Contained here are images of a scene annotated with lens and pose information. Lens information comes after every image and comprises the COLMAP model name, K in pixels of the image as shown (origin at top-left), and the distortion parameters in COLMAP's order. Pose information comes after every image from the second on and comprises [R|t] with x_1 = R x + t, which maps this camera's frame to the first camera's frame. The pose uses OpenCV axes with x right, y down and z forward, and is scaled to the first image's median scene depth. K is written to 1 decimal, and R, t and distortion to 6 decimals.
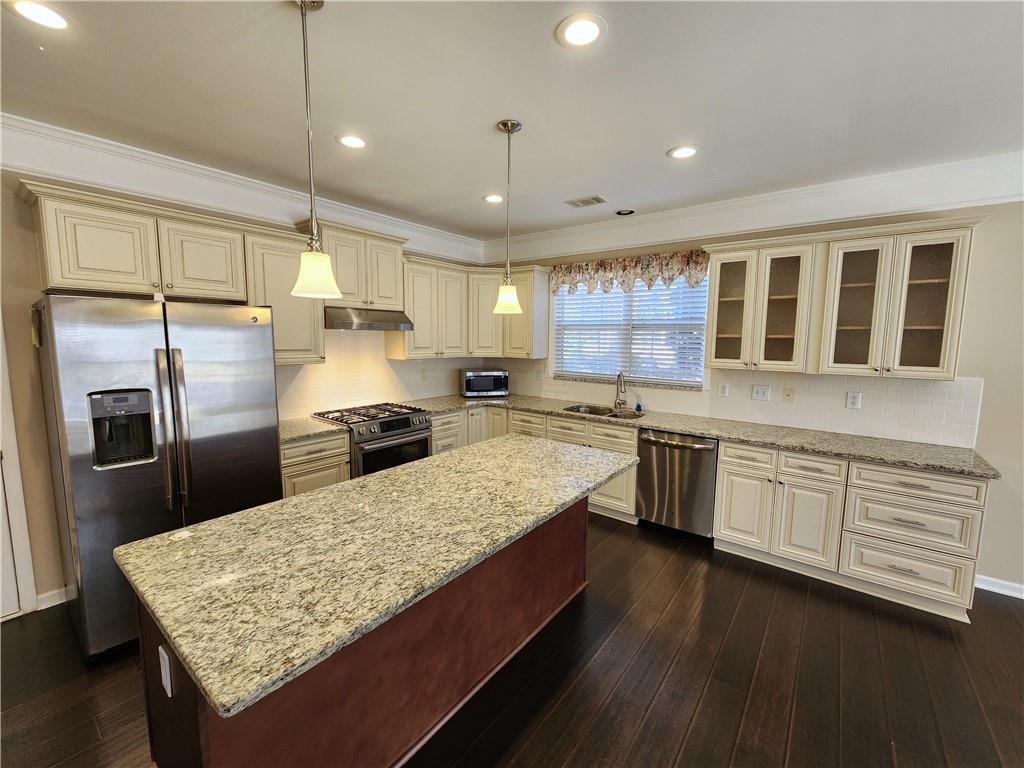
lens RADIAL K [[411.3, 0, 523.3], [0, 411.3, 381.4], [0, 0, 1]] dist [0.000094, -0.000349]
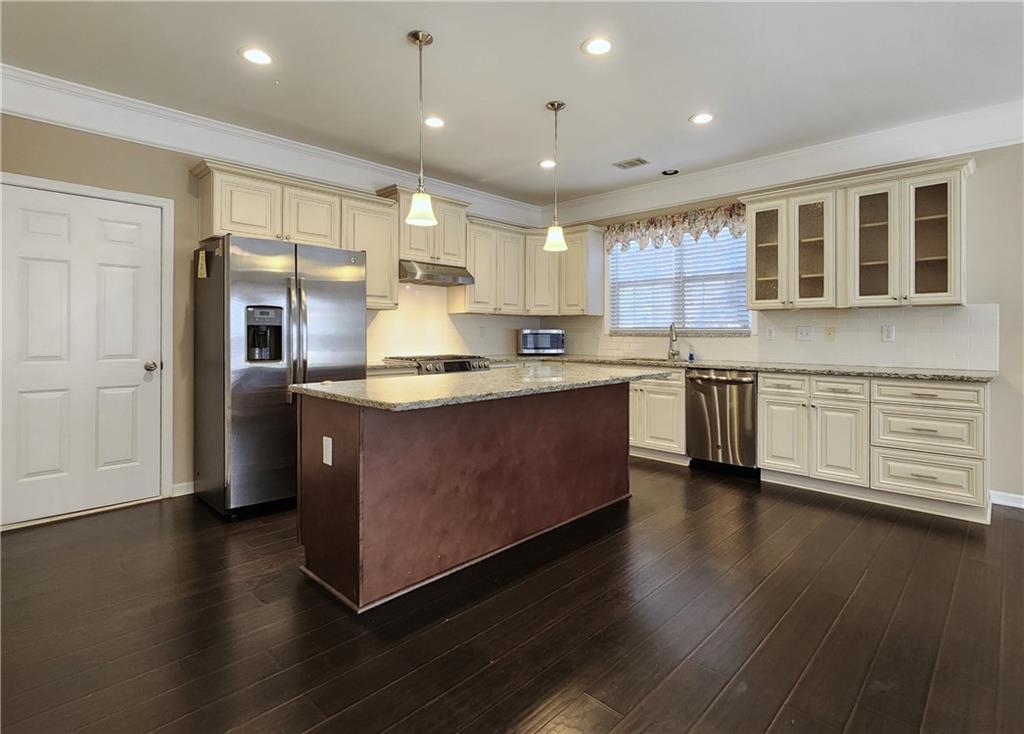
lens RADIAL K [[502.0, 0, 554.2], [0, 502.0, 332.2], [0, 0, 1]] dist [0.001140, 0.000287]
pose [[0.996734, -0.010819, -0.080023, 0.054401], [0.001764, 0.993666, -0.112363, 0.177931], [0.080732, 0.111855, 0.990440, -0.326649]]
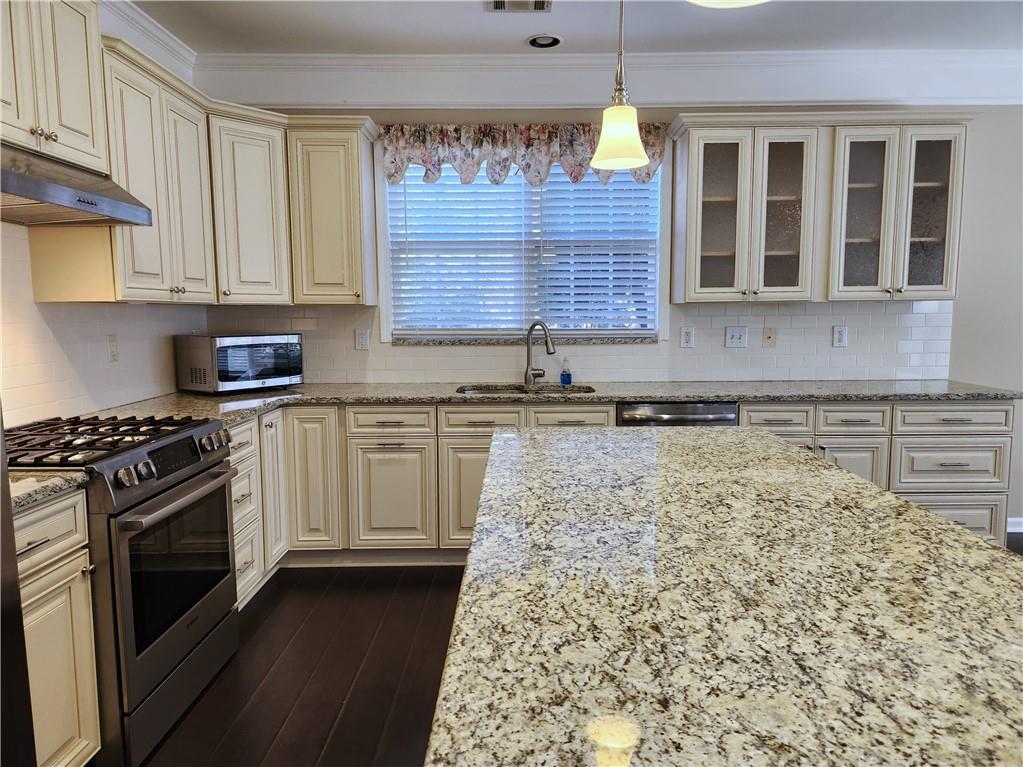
lens RADIAL K [[682.9, 0, 520.1], [0, 682.9, 383.3], [0, 0, 1]] dist [0.072257, -0.065318]
pose [[0.797940, -0.080961, 0.597275, -0.474219], [0.081595, 0.996325, 0.026045, 0.048833], [-0.597189, 0.027952, 0.801613, 0.292718]]
